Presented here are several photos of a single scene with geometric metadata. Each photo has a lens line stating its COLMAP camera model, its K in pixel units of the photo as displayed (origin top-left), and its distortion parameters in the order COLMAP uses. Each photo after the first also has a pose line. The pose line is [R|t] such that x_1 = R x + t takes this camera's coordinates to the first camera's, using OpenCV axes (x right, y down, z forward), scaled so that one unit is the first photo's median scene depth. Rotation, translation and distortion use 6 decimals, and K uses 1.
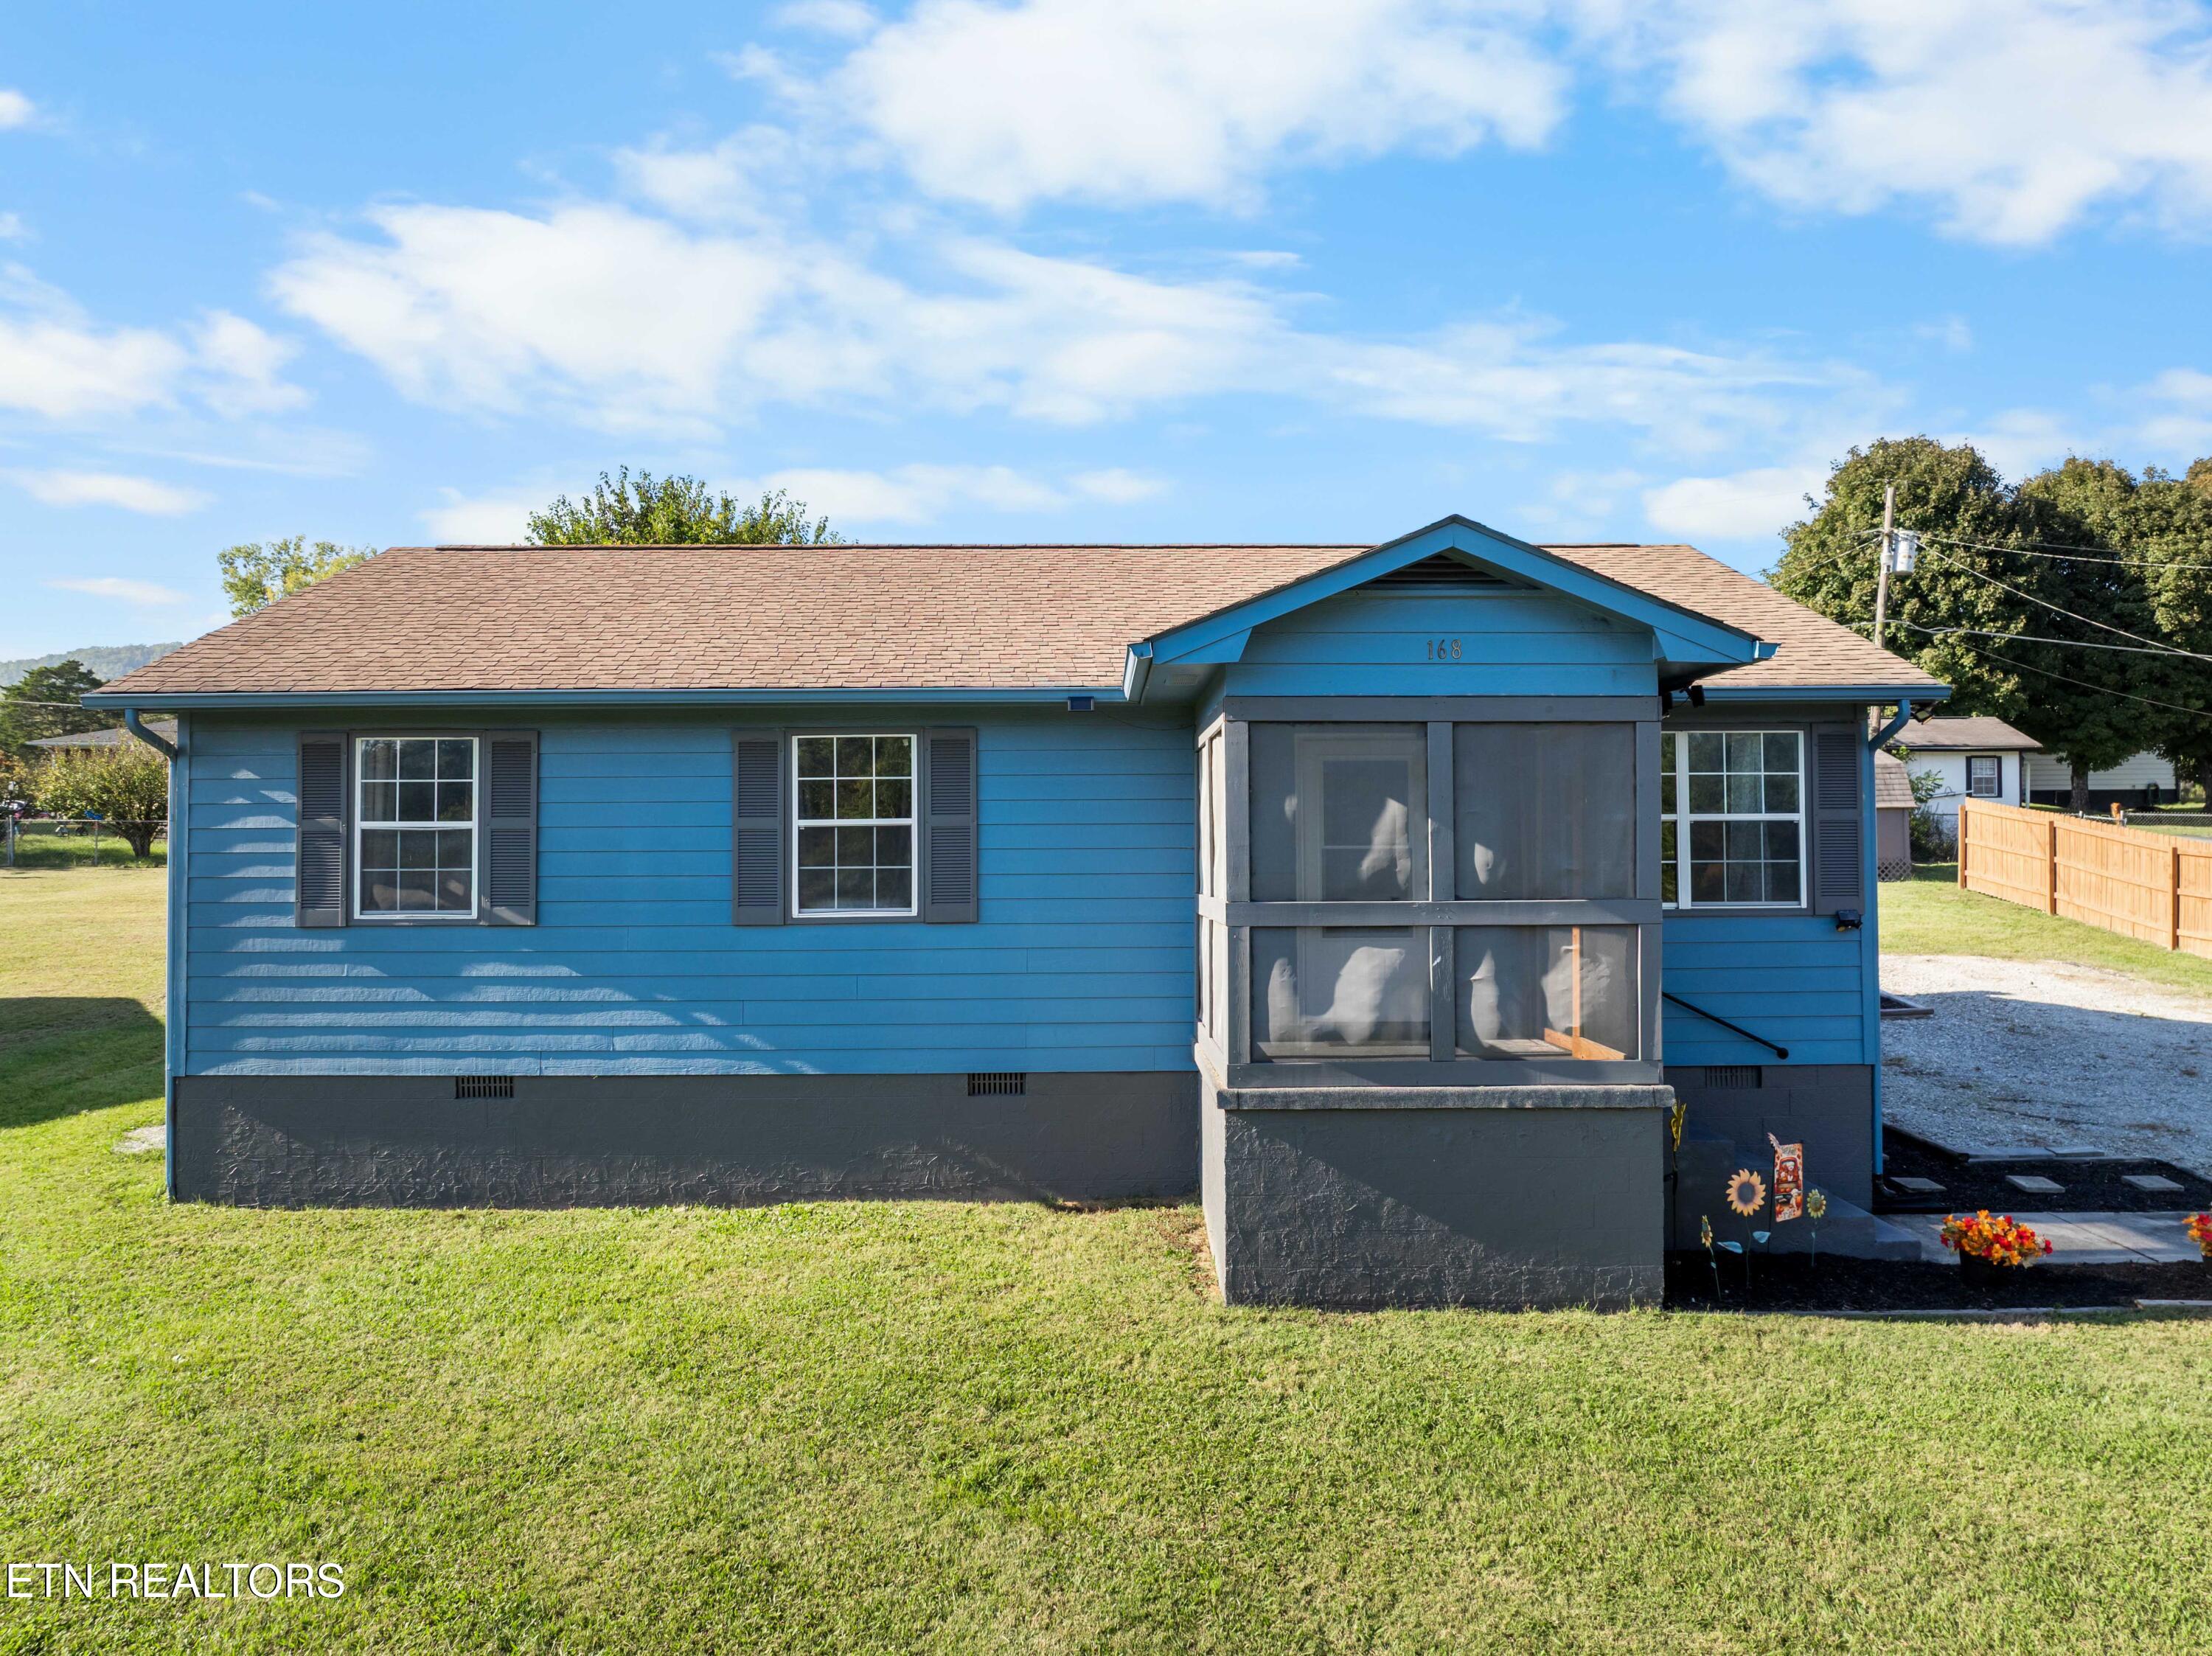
lens RADIAL K [[1562.2, 0, 1115.5], [0, 1562.2, 819.9], [0, 0, 1]] dist [-0.042194, 0.006032]
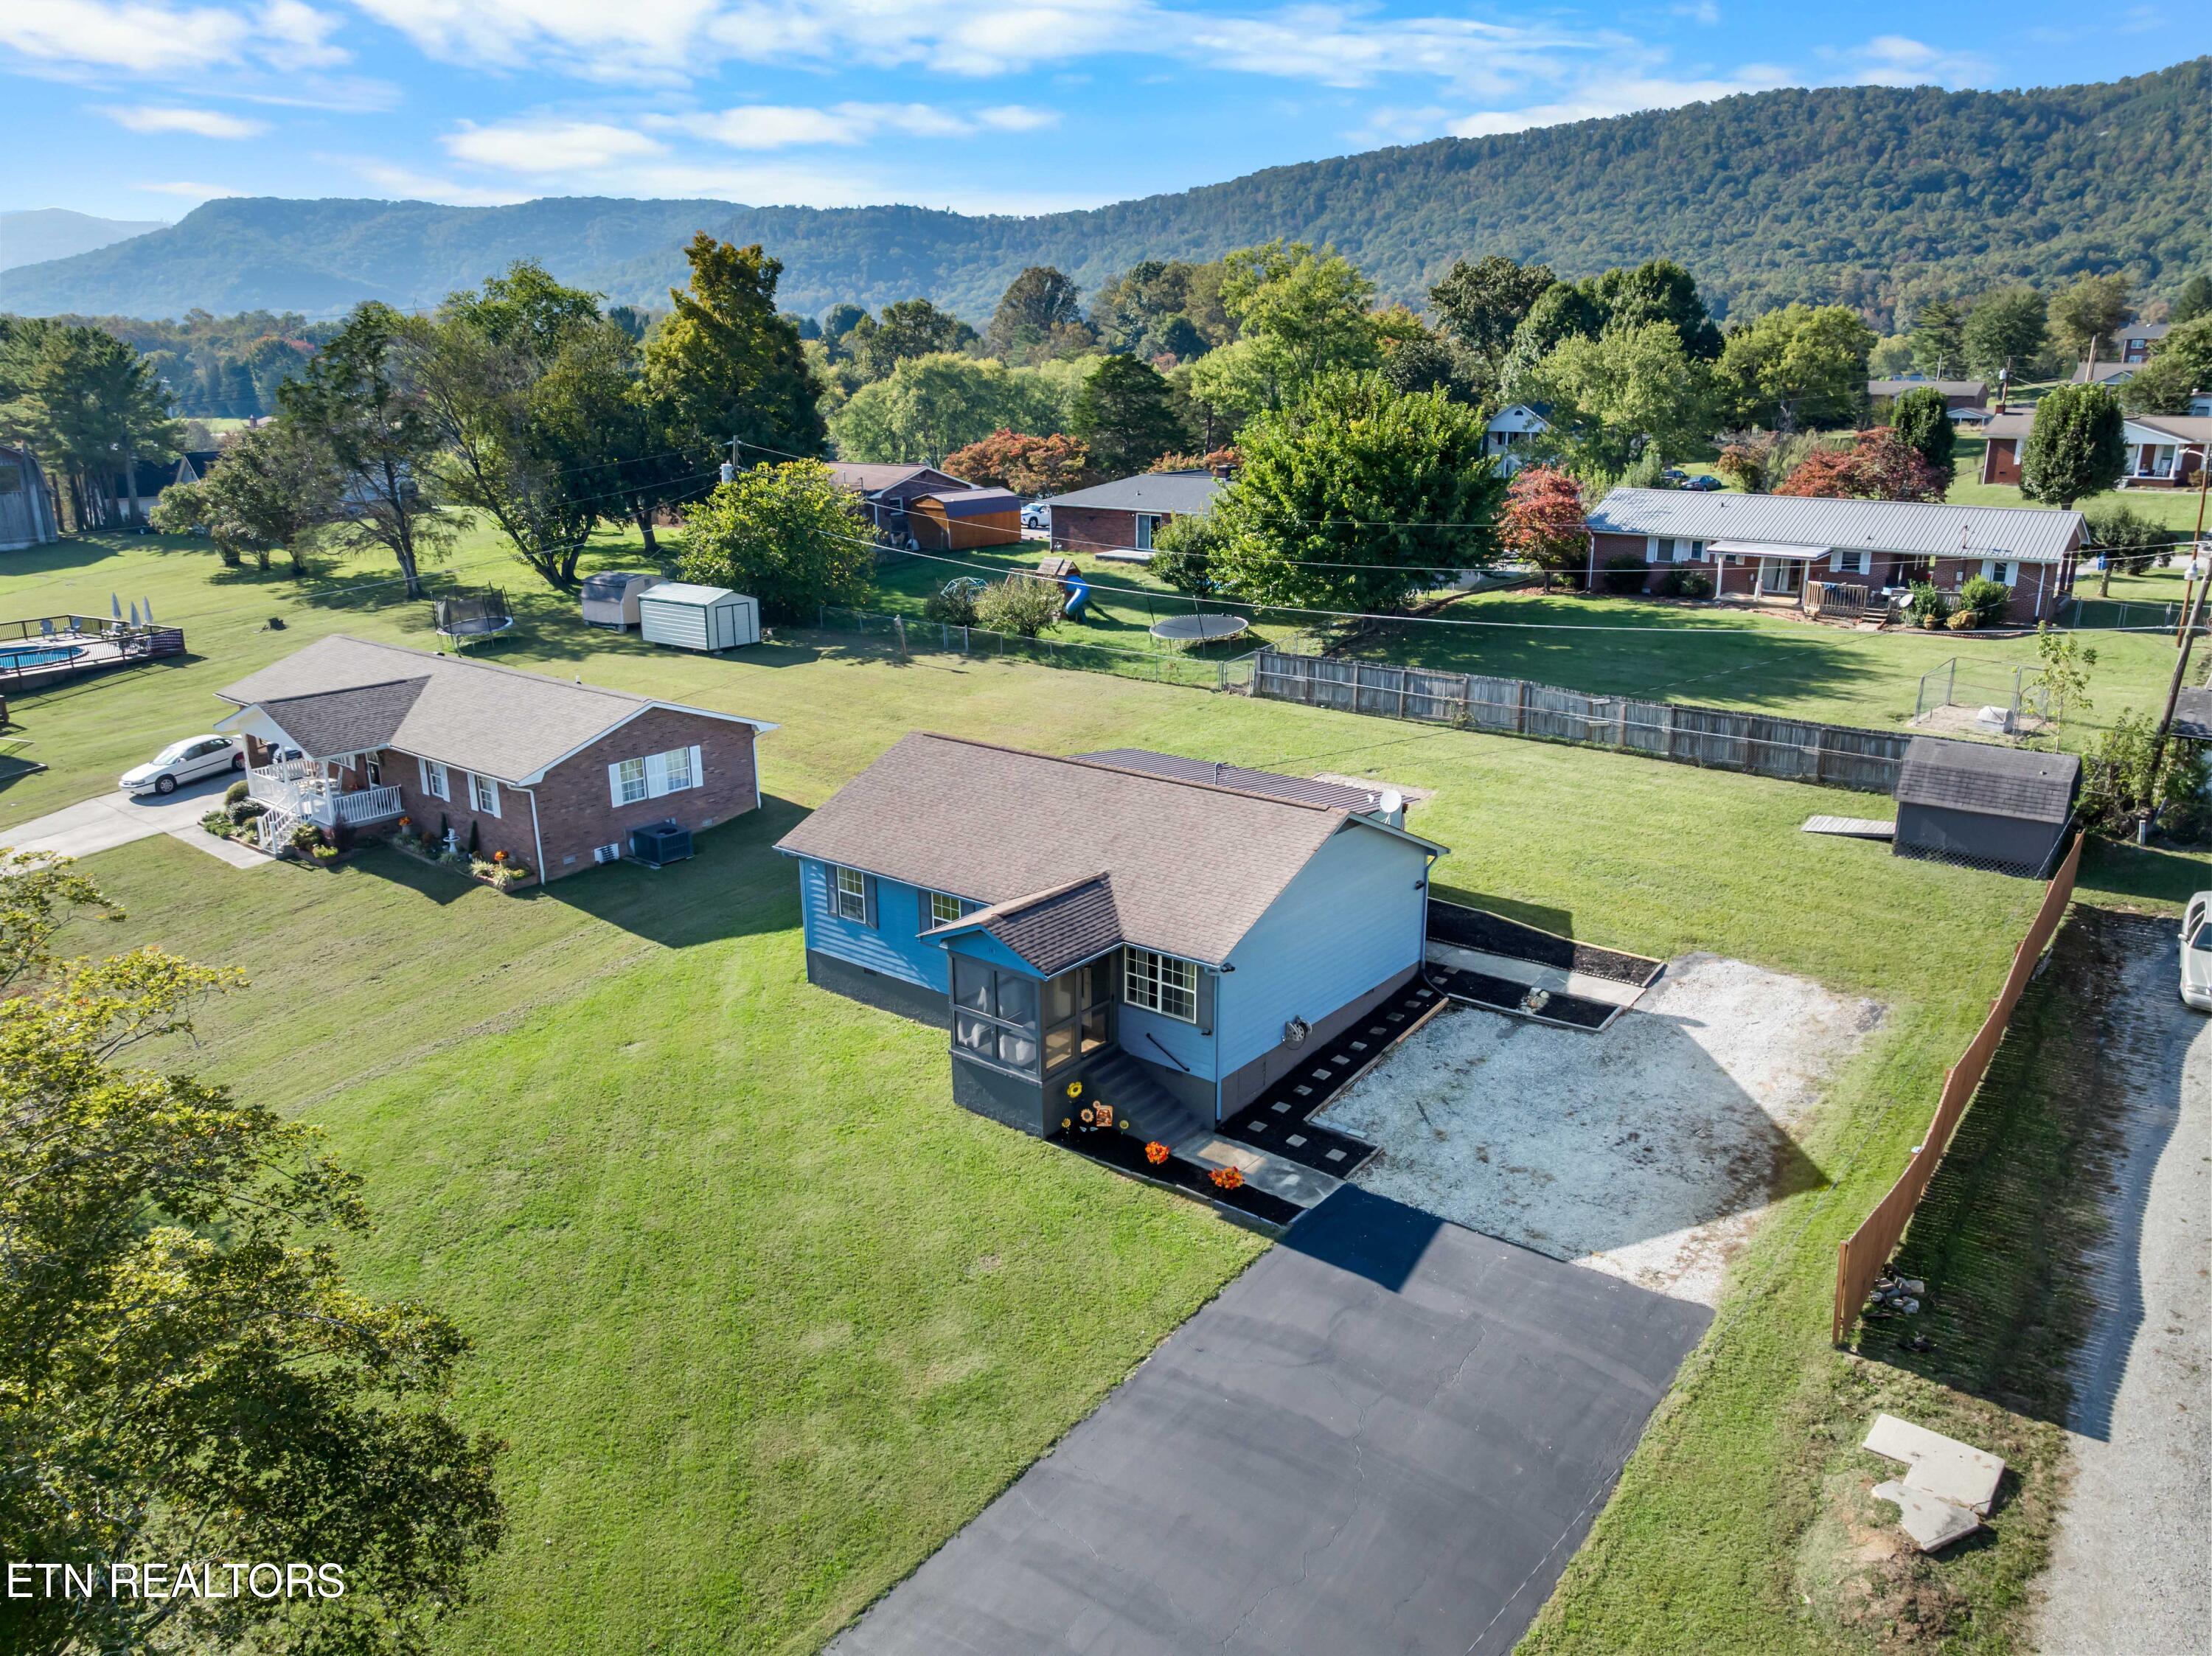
lens RADIAL K [[1560.5, 0, 1108.7], [0, 1560.5, 825.1], [0, 0, 1]] dist [-0.061777, 0.034522]
pose [[0.769180, 0.179946, -0.613173, 1.977179], [0.023201, 0.951038, 0.308203, -1.141996], [0.638610, -0.251290, 0.727345, -1.021576]]
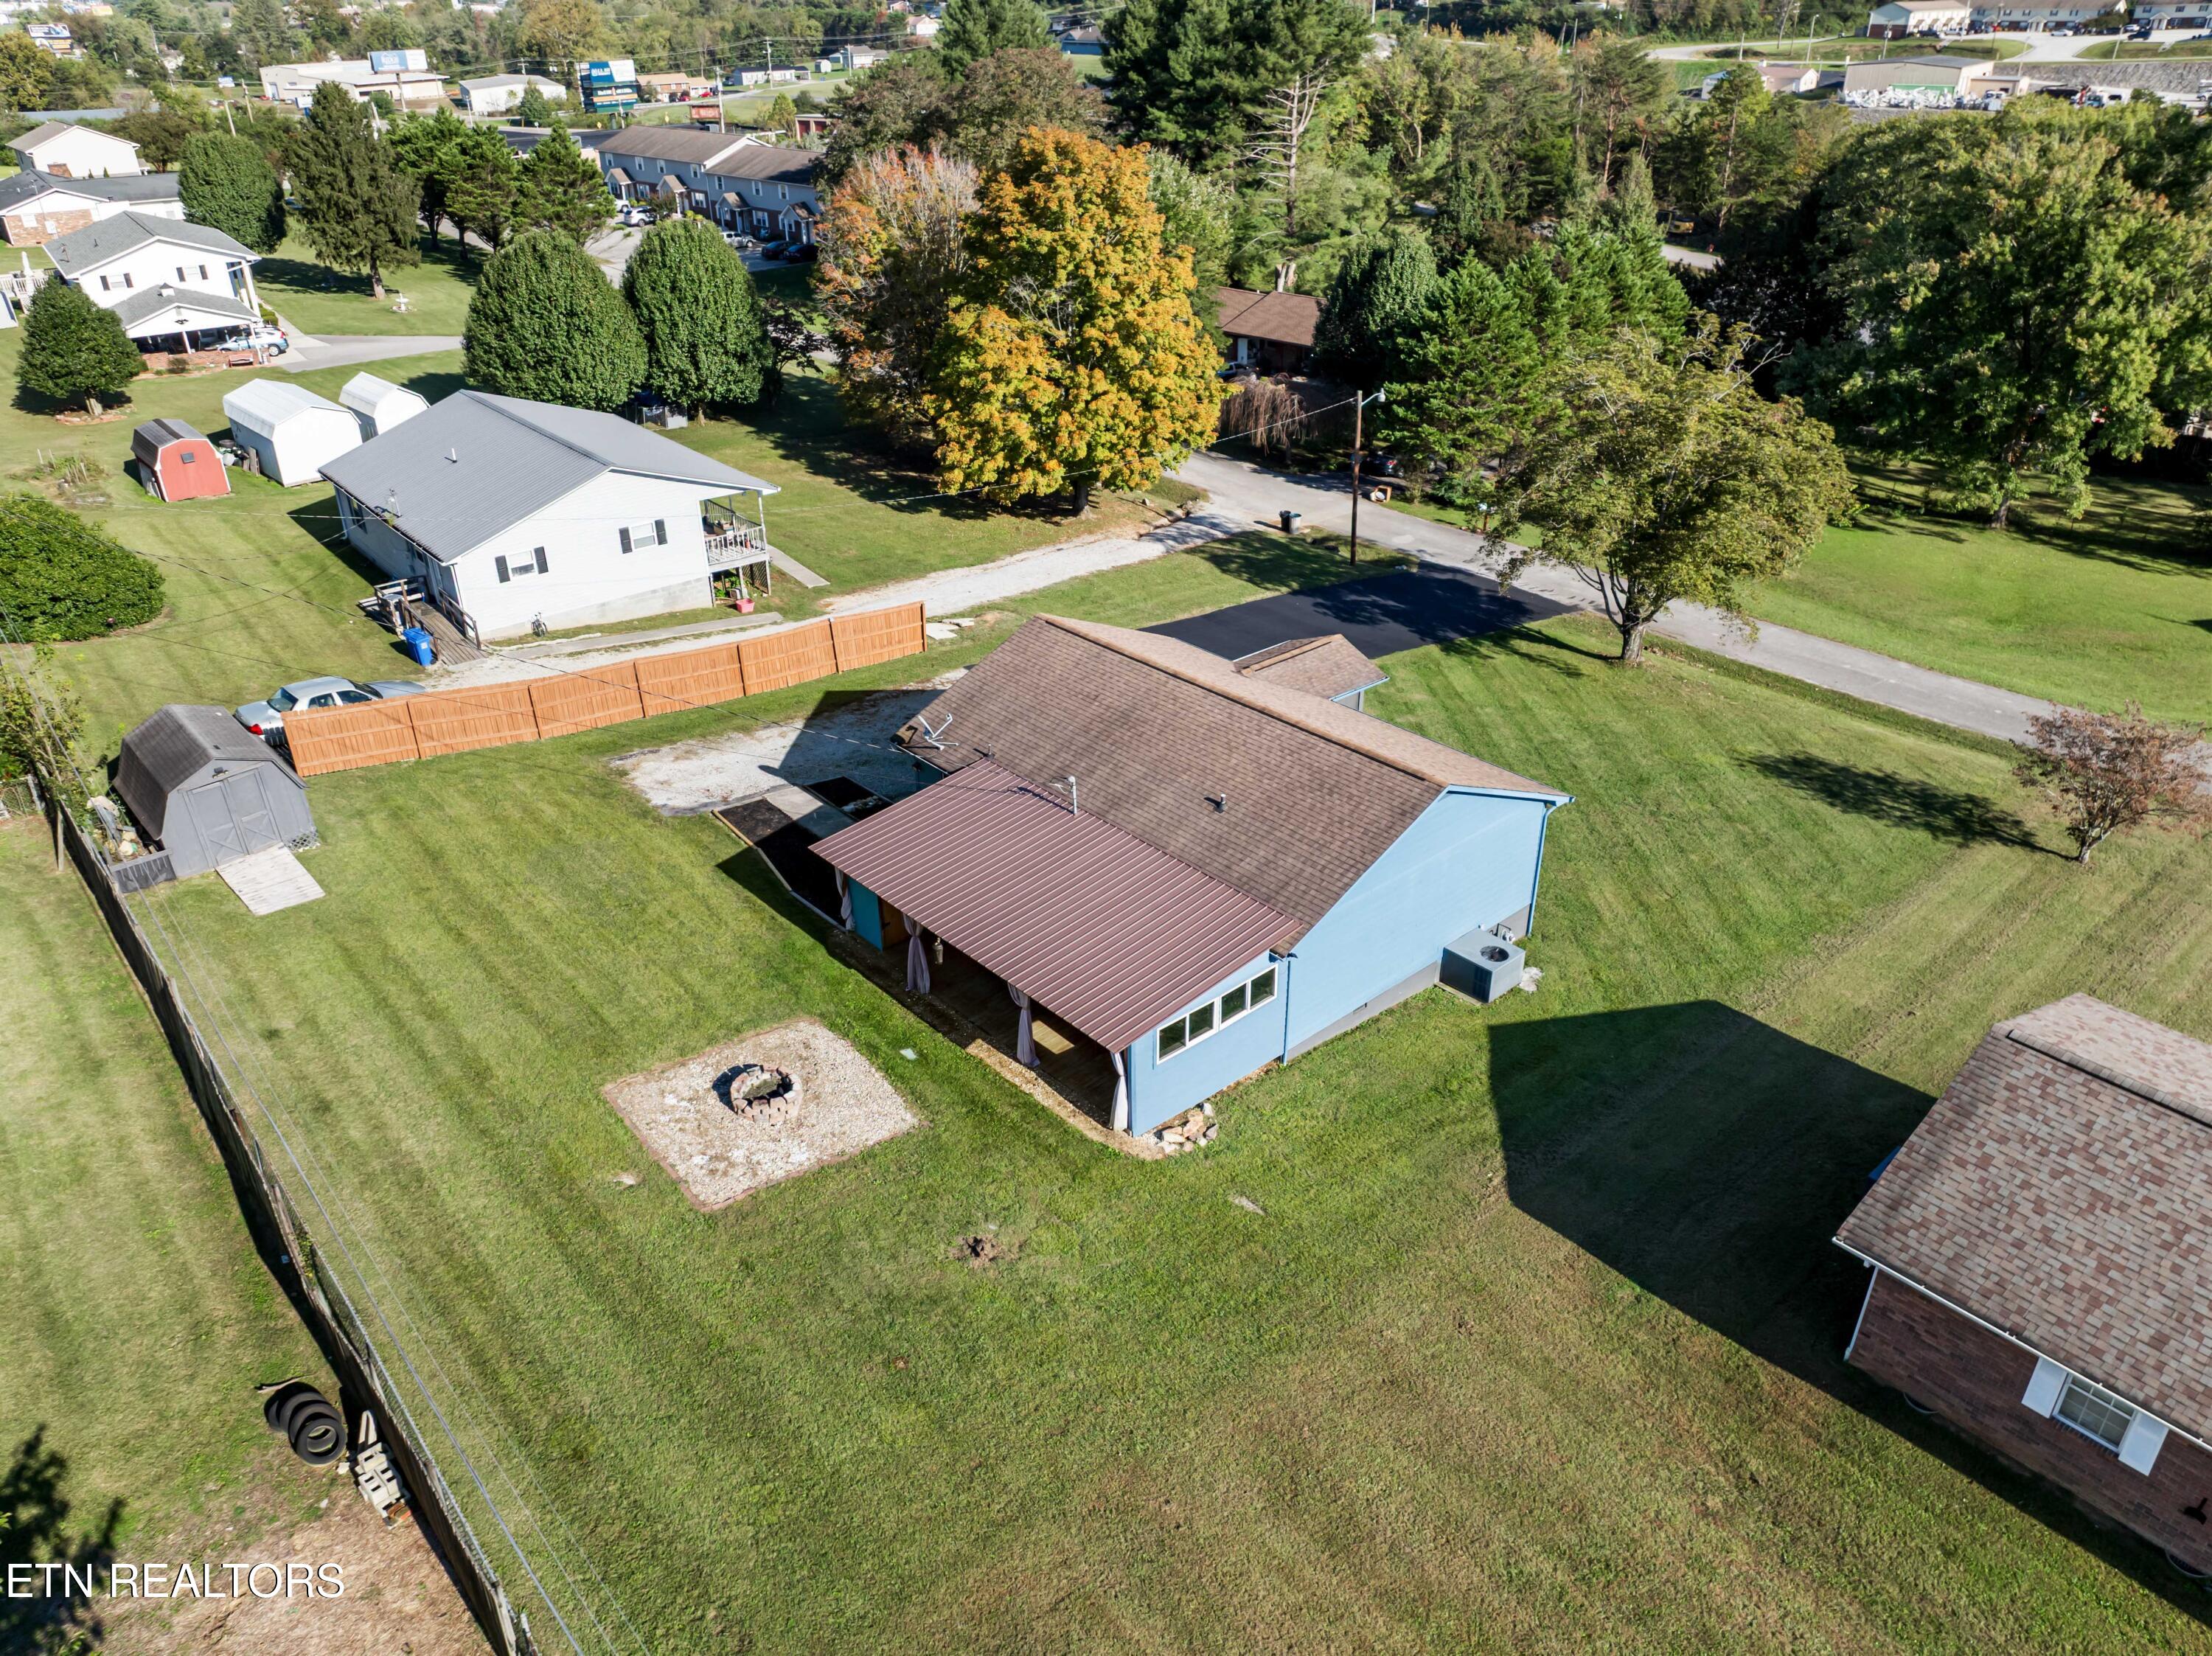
lens RADIAL K [[1560.5, 0, 1108.7], [0, 1560.5, 825.1], [0, 0, 1]] dist [-0.061777, 0.034522]
pose [[-0.650827, -0.363389, 0.666613, -2.140238], [-0.013237, 0.883313, 0.468596, -1.498021], [-0.759111, 0.296151, -0.579694, 3.507224]]
